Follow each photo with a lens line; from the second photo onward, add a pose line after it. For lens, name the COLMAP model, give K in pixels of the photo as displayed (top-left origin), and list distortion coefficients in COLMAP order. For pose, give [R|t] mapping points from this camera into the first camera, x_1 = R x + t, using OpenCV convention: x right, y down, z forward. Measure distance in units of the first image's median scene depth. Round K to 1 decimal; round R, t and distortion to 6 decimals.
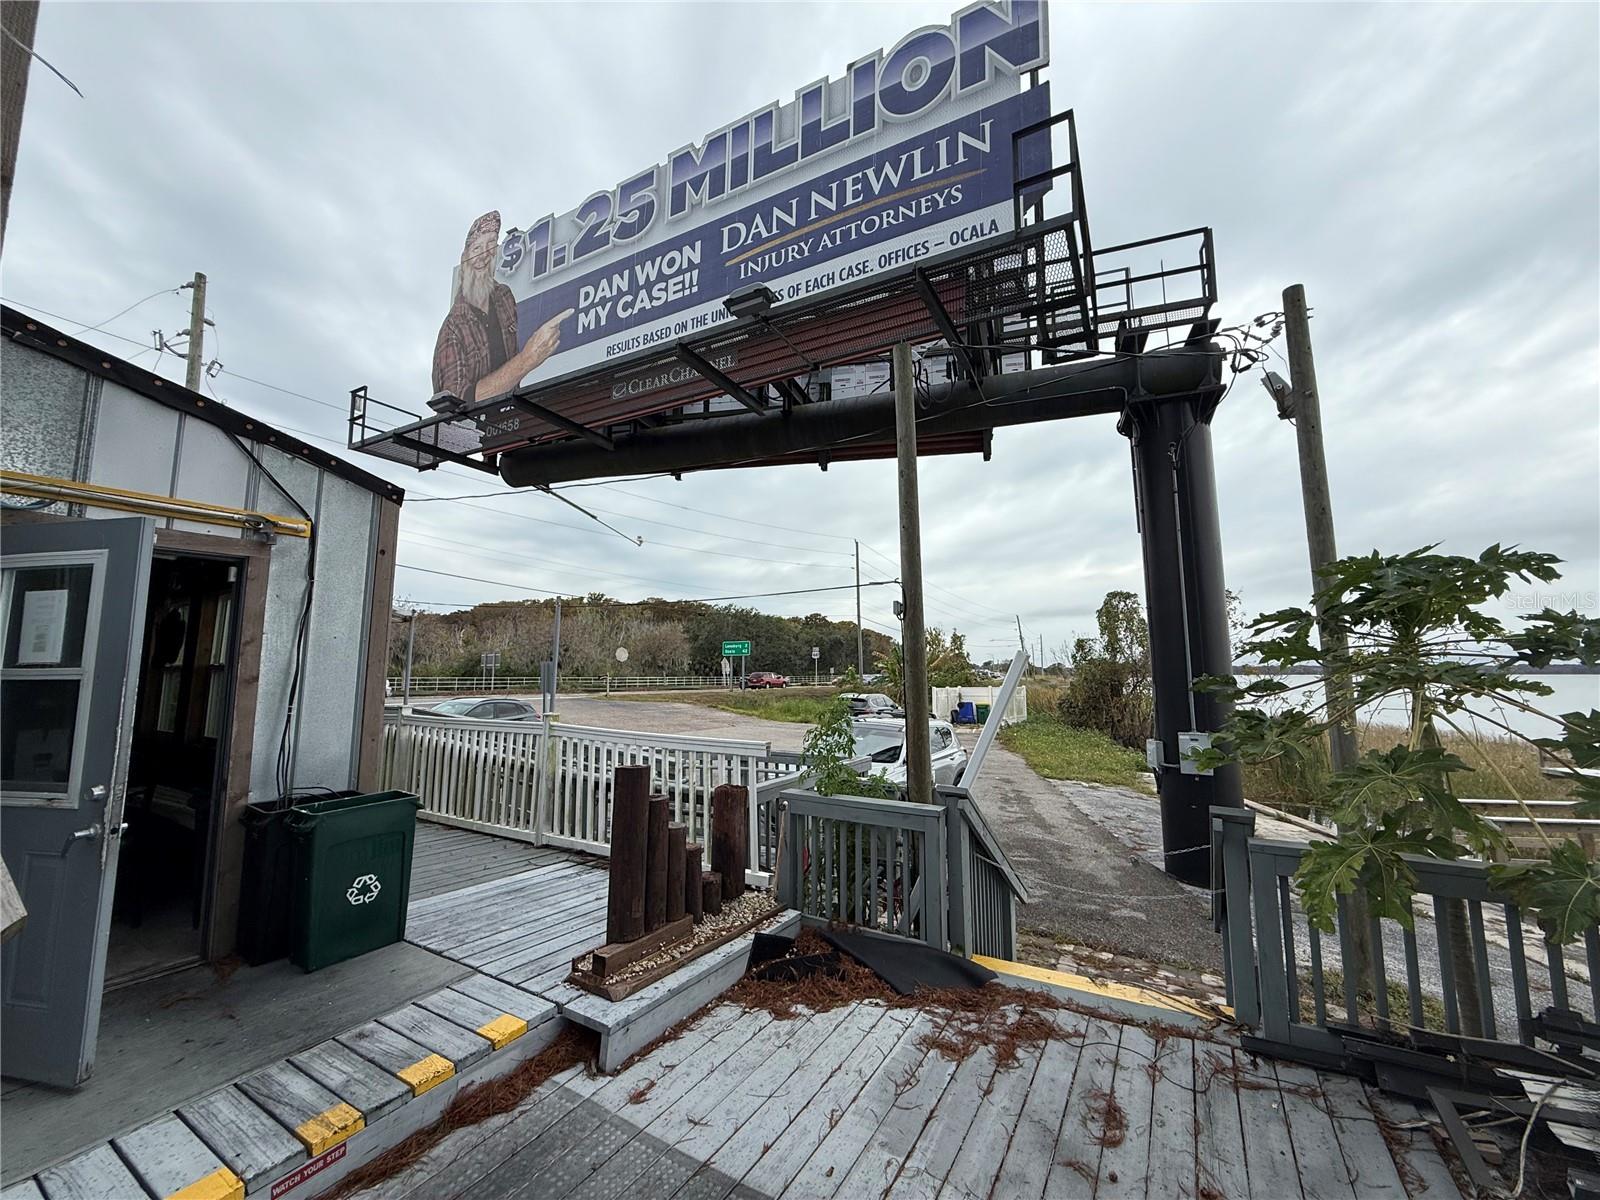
lens RADIAL K [[630.6, 0, 795.5], [0, 630.6, 601.5], [0, 0, 1]] dist [0.001156, -0.000286]
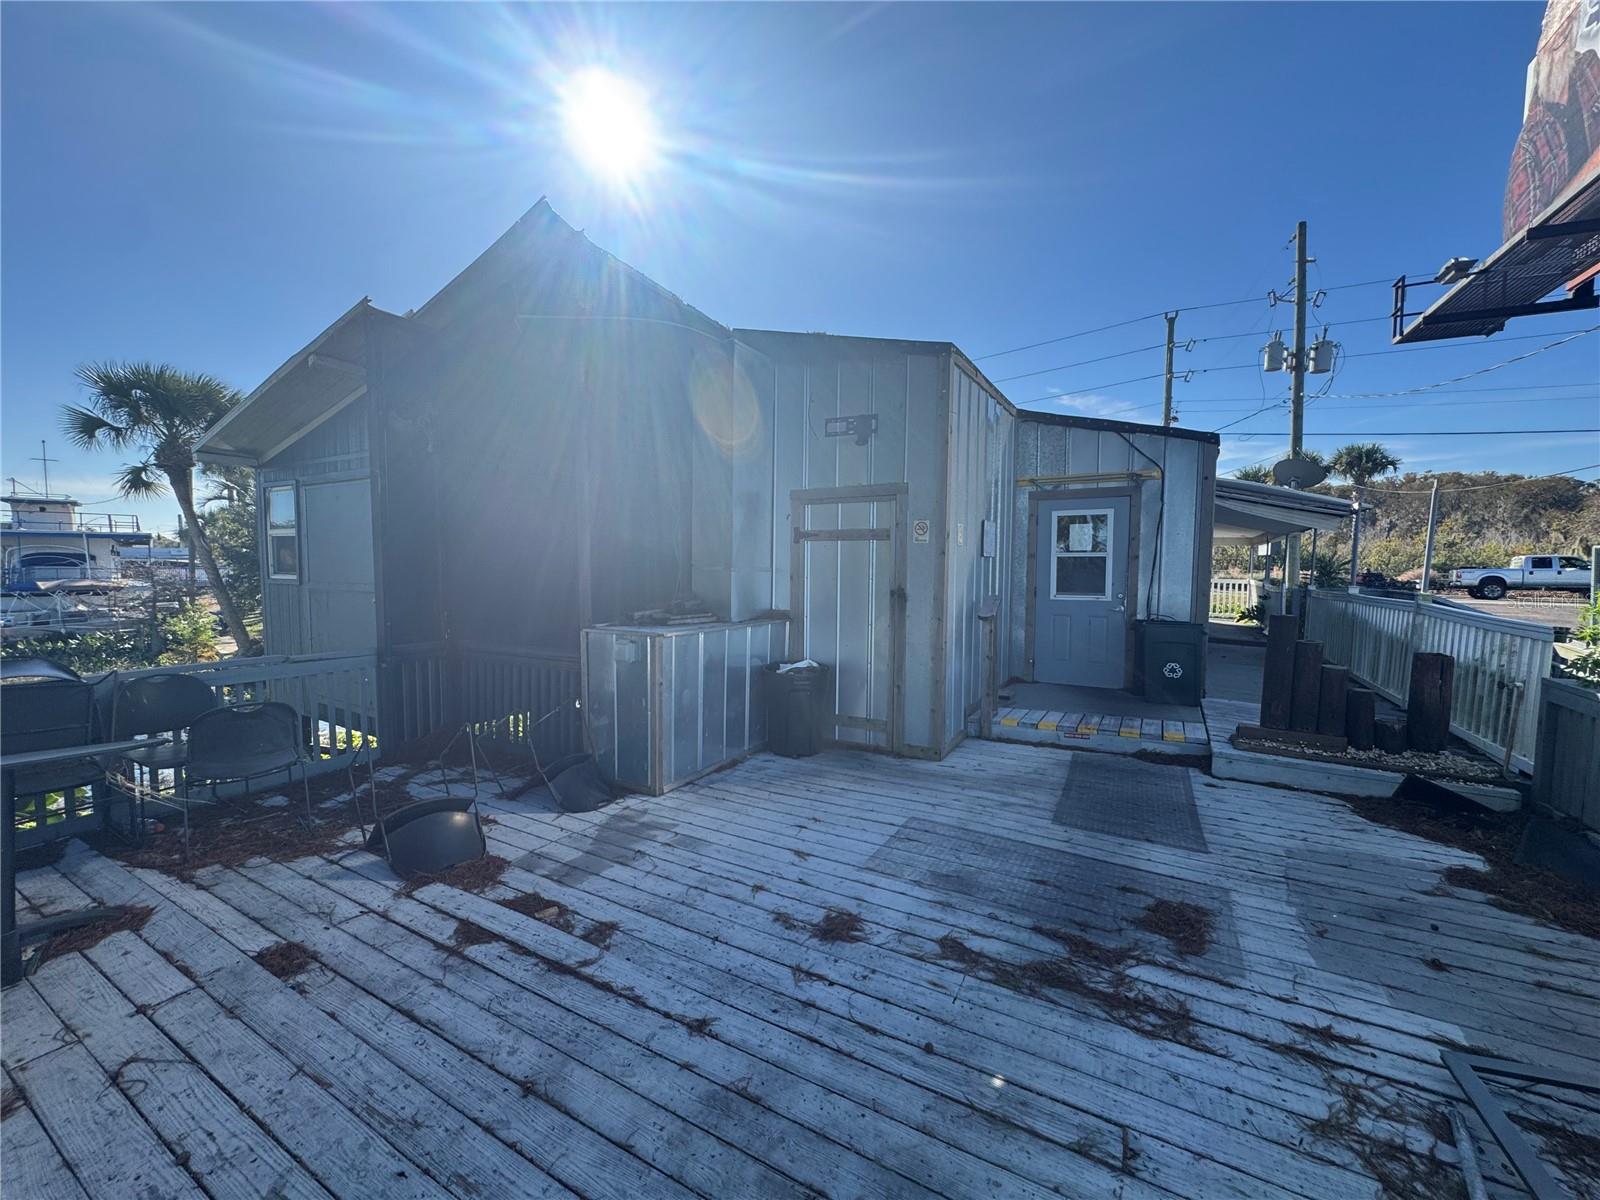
lens RADIAL K [[635.2, 0, 798.5], [0, 635.2, 601.8], [0, 0, 1]] dist [-0.001565, -0.000490]
pose [[0.031300, 0.057279, -0.997867, 1.239210], [0.103616, 0.992792, 0.060238, 0.039234], [0.994125, -0.105280, 0.025140, -0.117975]]
